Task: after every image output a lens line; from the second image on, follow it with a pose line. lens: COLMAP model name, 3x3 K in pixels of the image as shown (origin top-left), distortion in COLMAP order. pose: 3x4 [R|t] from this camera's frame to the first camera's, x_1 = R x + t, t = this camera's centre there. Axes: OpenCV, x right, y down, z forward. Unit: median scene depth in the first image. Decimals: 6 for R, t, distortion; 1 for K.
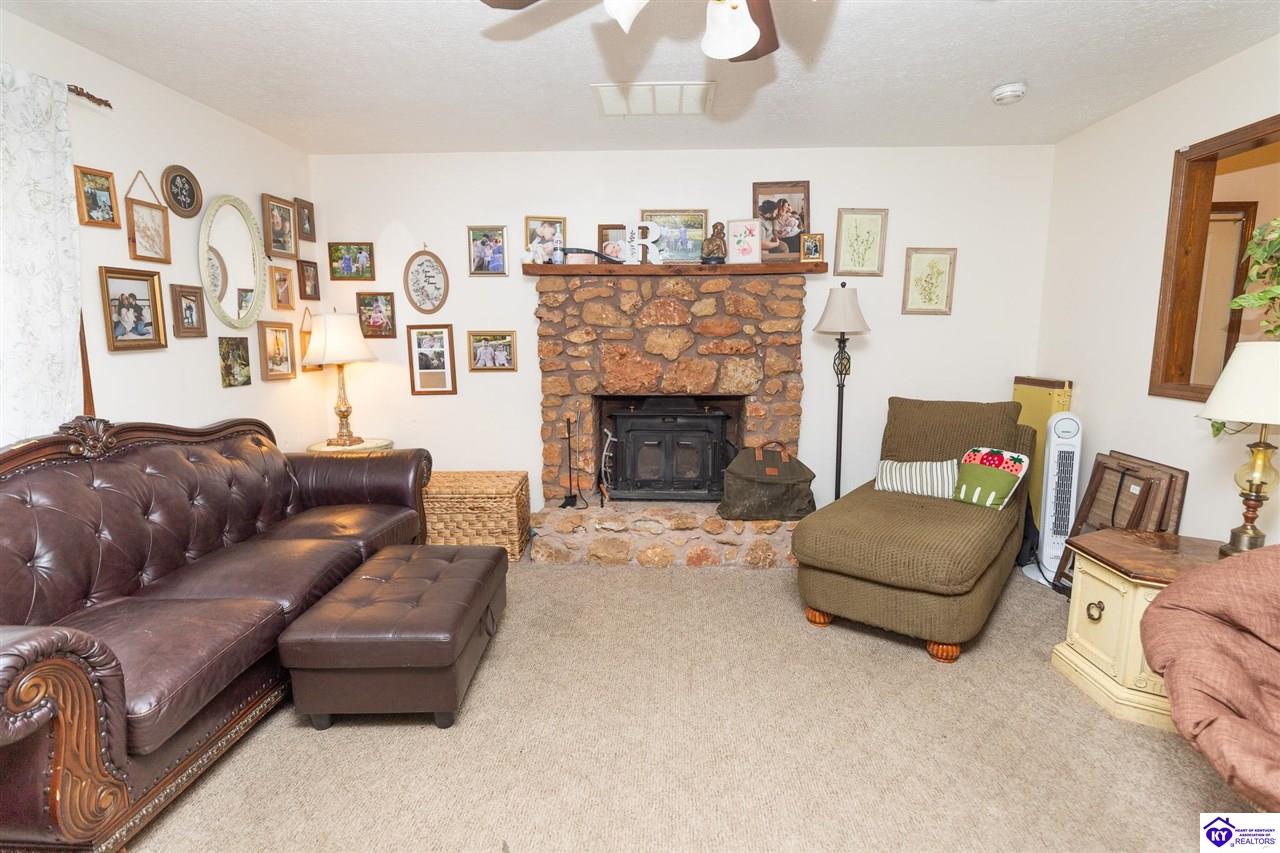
lens RADIAL K [[623.9, 0, 645.6], [0, 623.9, 424.5], [0, 0, 1]] dist [-0.000984, 0.000325]
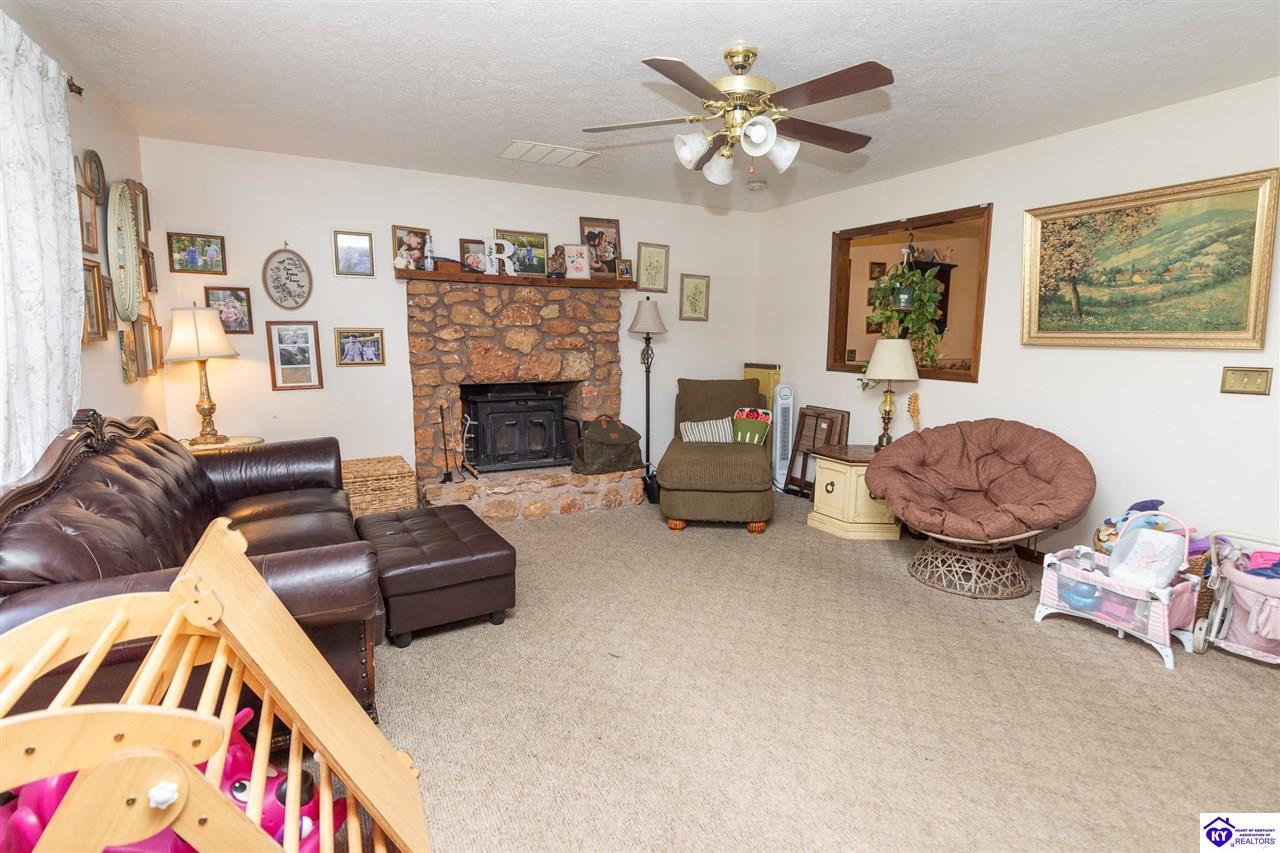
lens RADIAL K [[623.9, 0, 645.6], [0, 623.9, 424.5], [0, 0, 1]] dist [-0.000984, 0.000325]
pose [[0.859772, -0.064327, 0.506610, -0.396678], [0.065300, 0.997740, 0.015866, 0.032397], [-0.506485, 0.019441, 0.862029, -0.181616]]
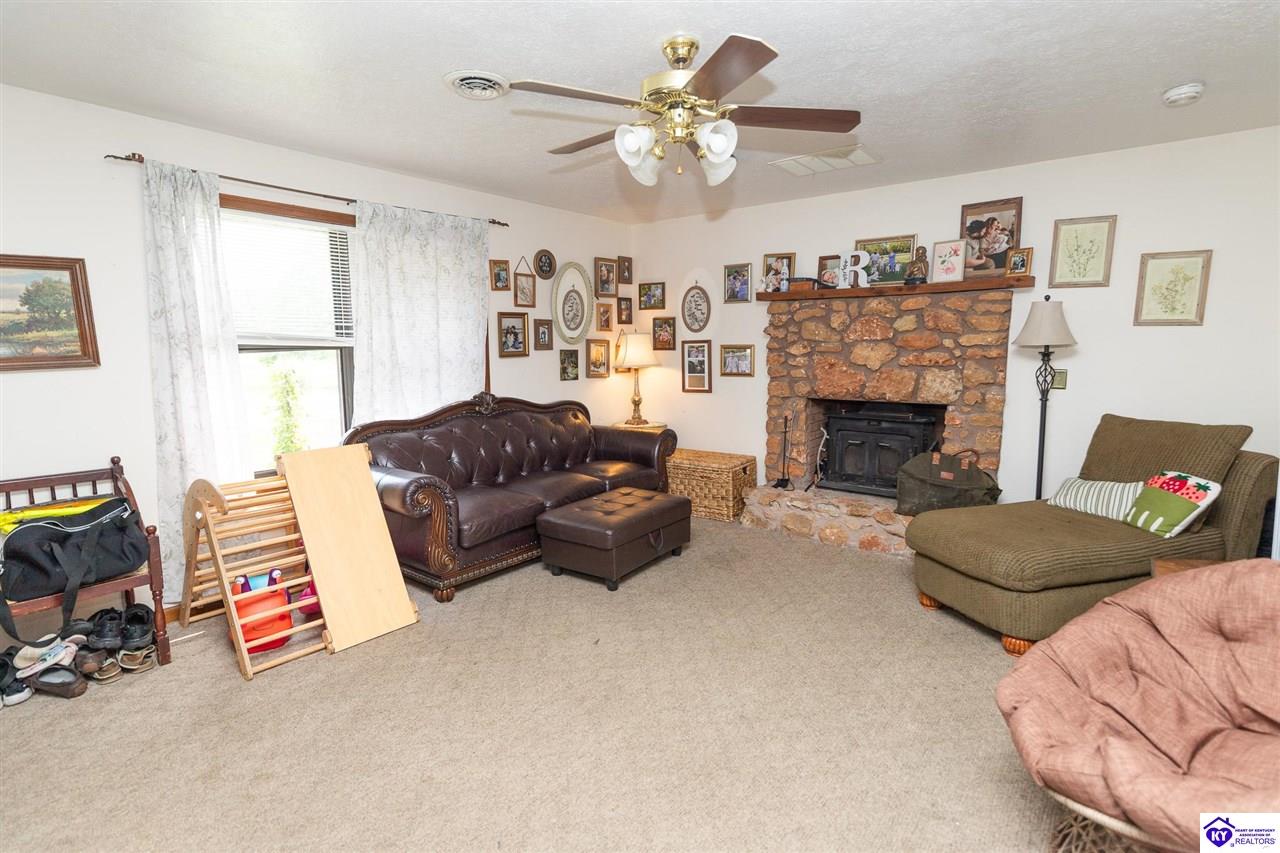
lens RADIAL K [[627.5, 0, 648.5], [0, 627.5, 425.4], [0, 0, 1]] dist [0.002481, 0.000457]
pose [[0.818205, 0.070888, -0.570540, 0.372649], [-0.079369, 0.996795, 0.010028, 0.018383], [0.569422, 0.037079, 0.821209, -0.171618]]
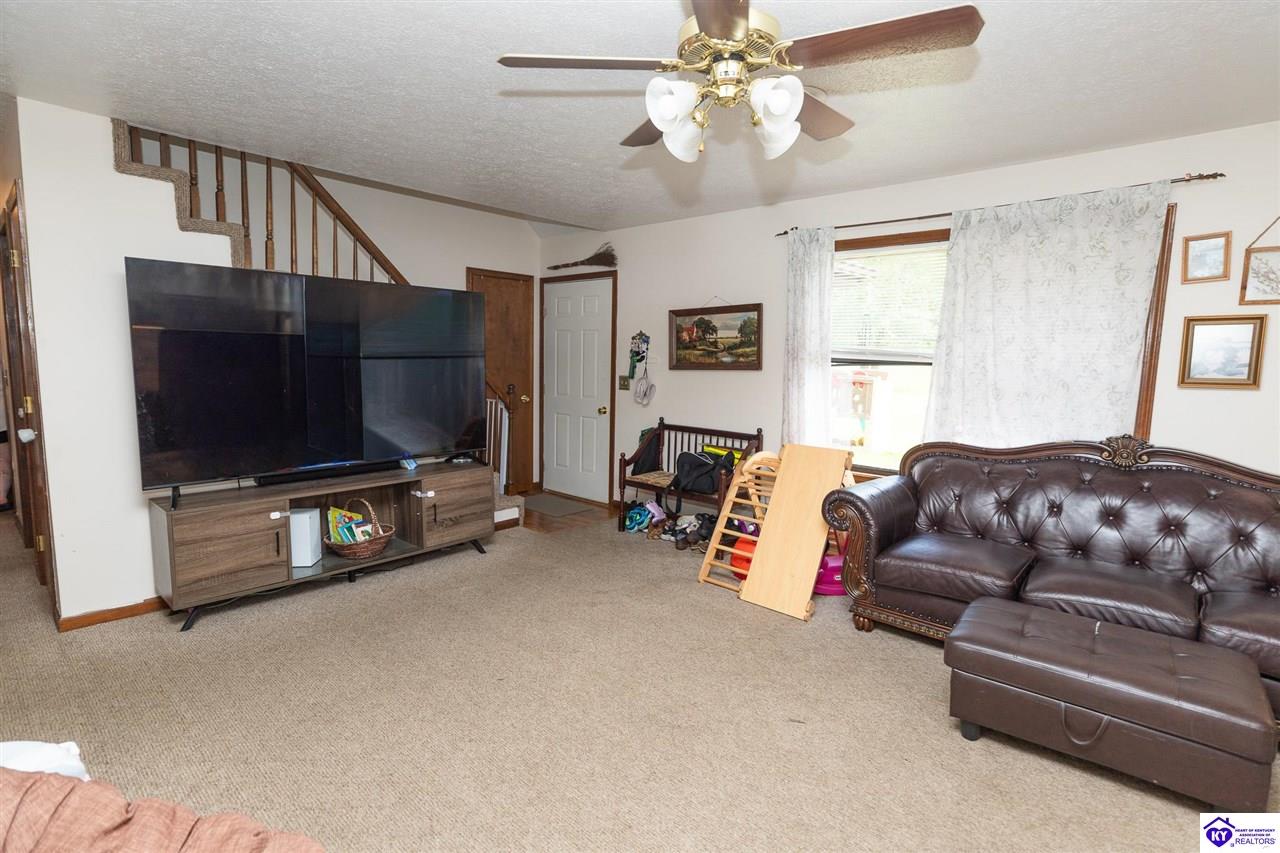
lens RADIAL K [[623.9, 0, 645.6], [0, 623.9, 424.5], [0, 0, 1]] dist [-0.000984, 0.000325]
pose [[-0.627643, 0.074257, -0.774952, 0.459127], [-0.133584, 0.970404, 0.201176, -0.099329], [0.766955, 0.229788, -0.599148, 0.621390]]
